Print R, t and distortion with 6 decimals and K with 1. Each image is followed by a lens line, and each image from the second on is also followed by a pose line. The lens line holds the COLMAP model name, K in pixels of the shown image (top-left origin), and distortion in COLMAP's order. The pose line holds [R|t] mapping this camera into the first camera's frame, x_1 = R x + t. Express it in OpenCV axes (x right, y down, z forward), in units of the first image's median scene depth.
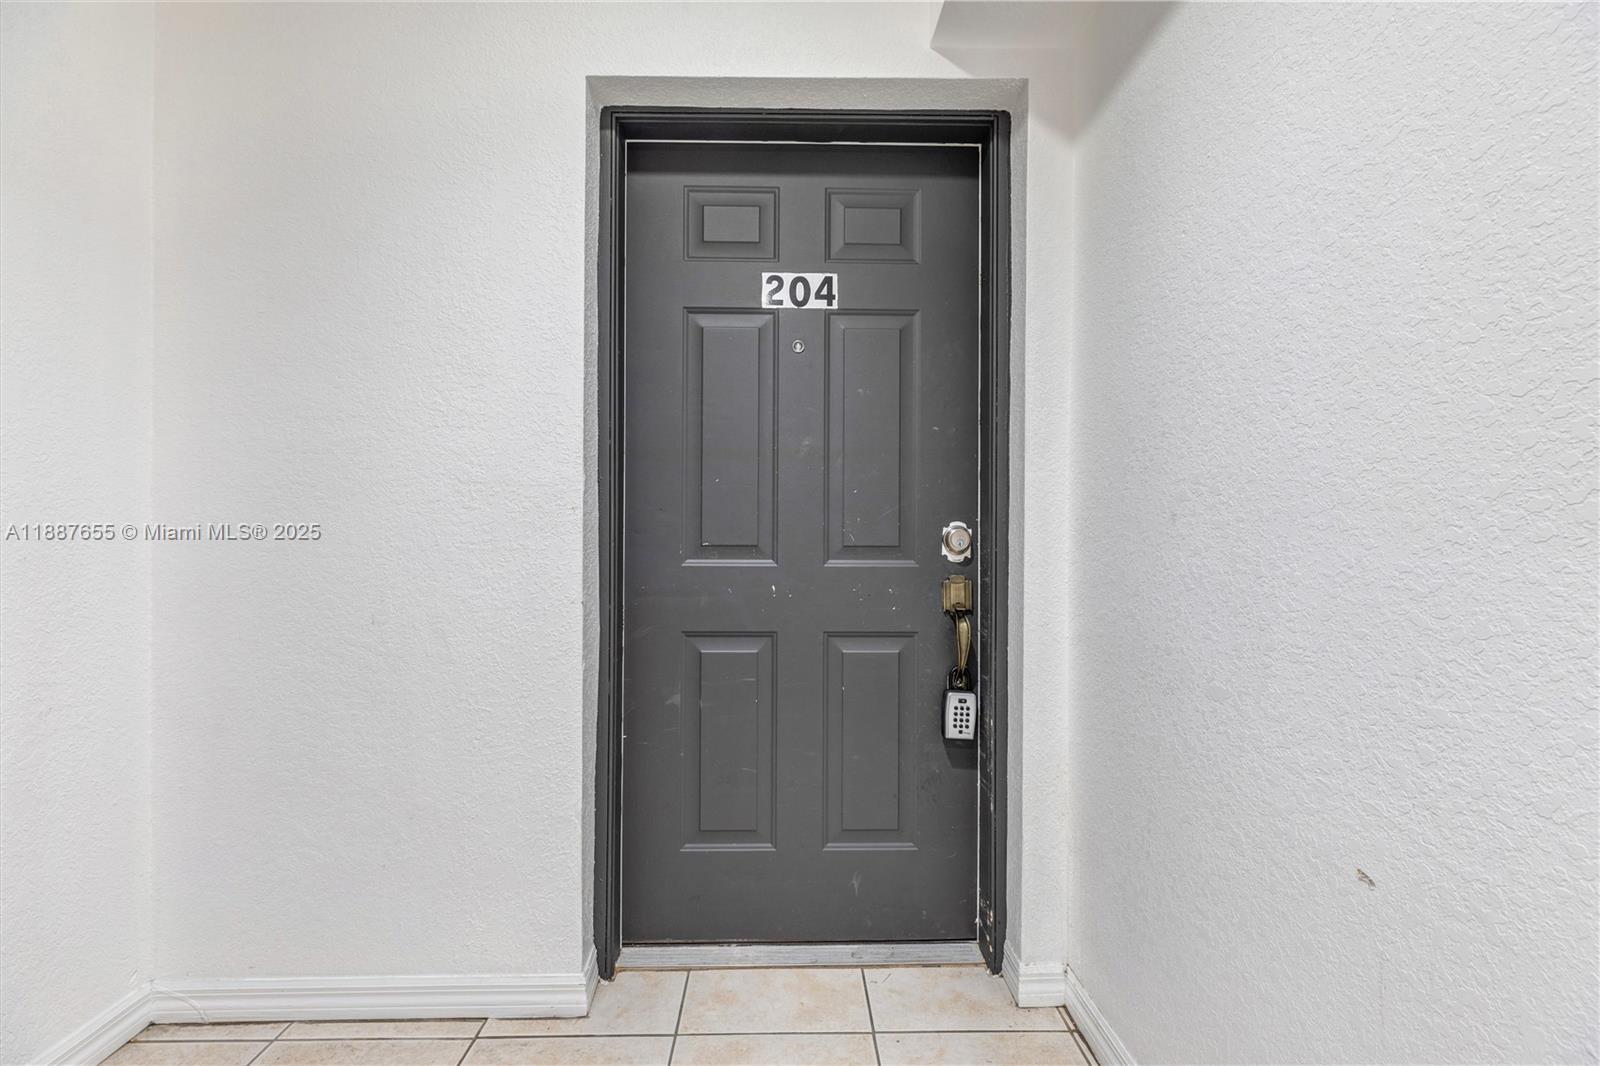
lens RADIAL K [[723.8, 0, 791.7], [0, 723.8, 538.9], [0, 0, 1]] dist [0.002578, 0.001196]
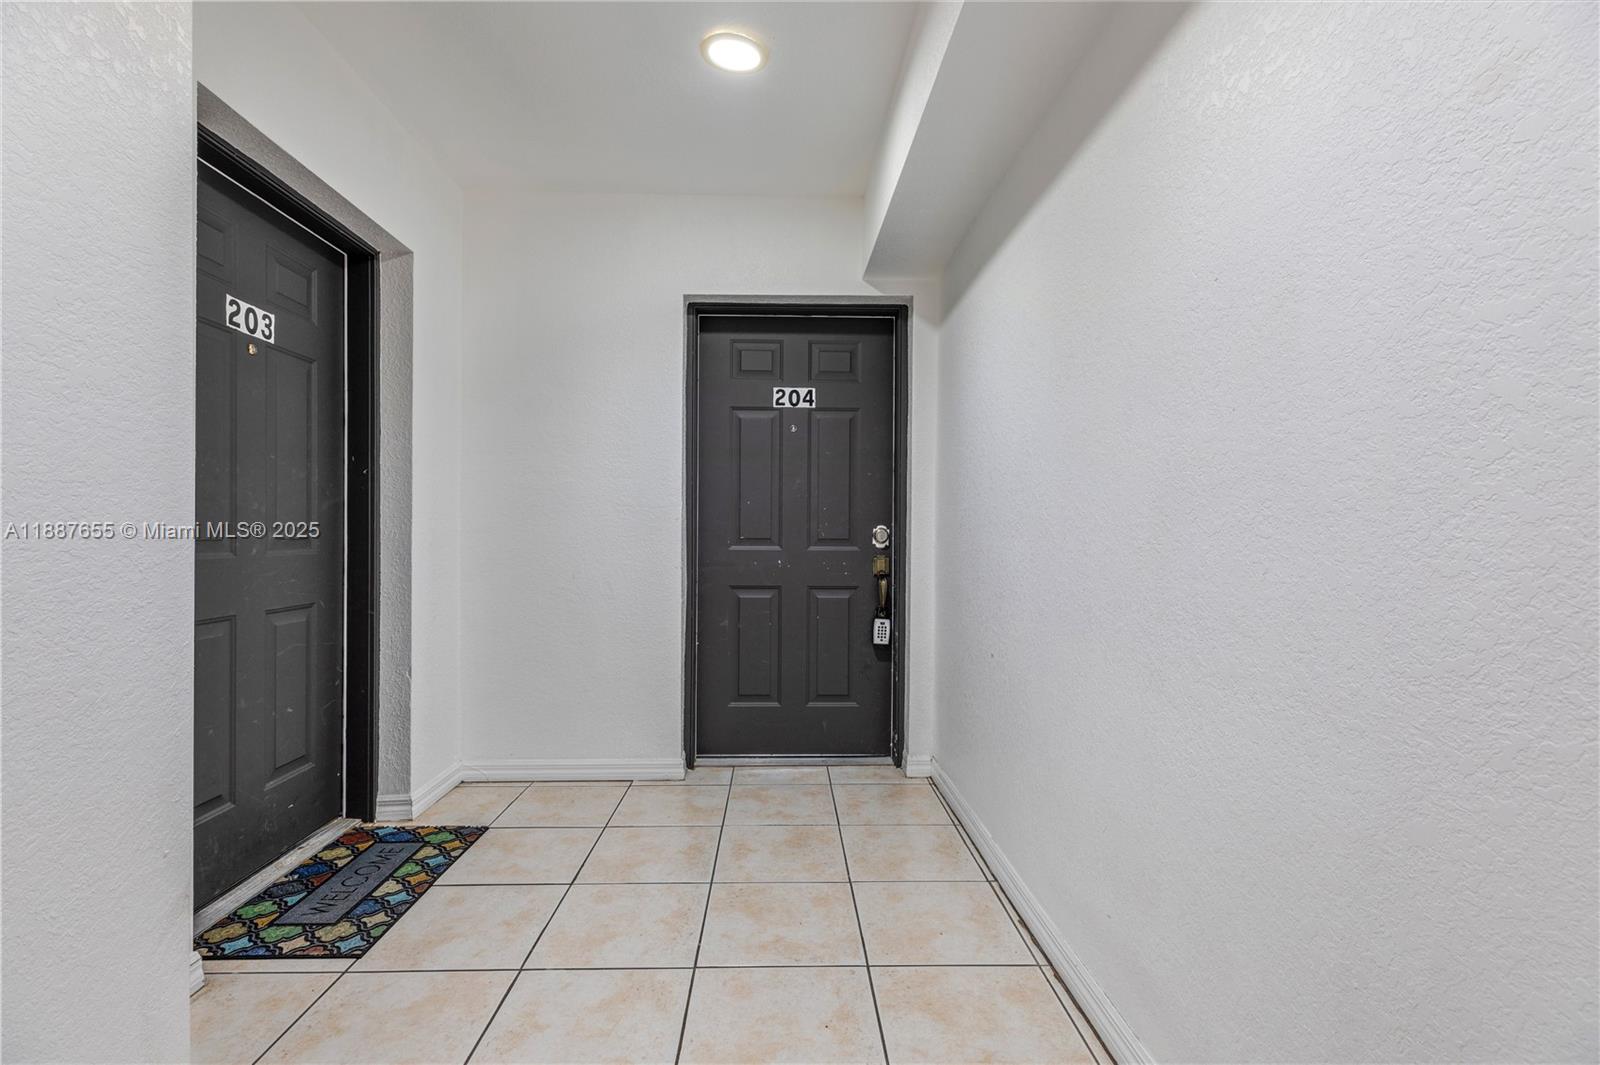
lens RADIAL K [[723.8, 0, 802.0], [0, 723.8, 535.9], [0, 0, 1]] dist [0.002578, 0.001196]
pose [[0.999992, 0.000868, 0.003954, 0.023924], [-0.000868, 1.000000, 0.000157, 0.001918], [-0.003954, -0.000160, 0.999992, -0.816280]]
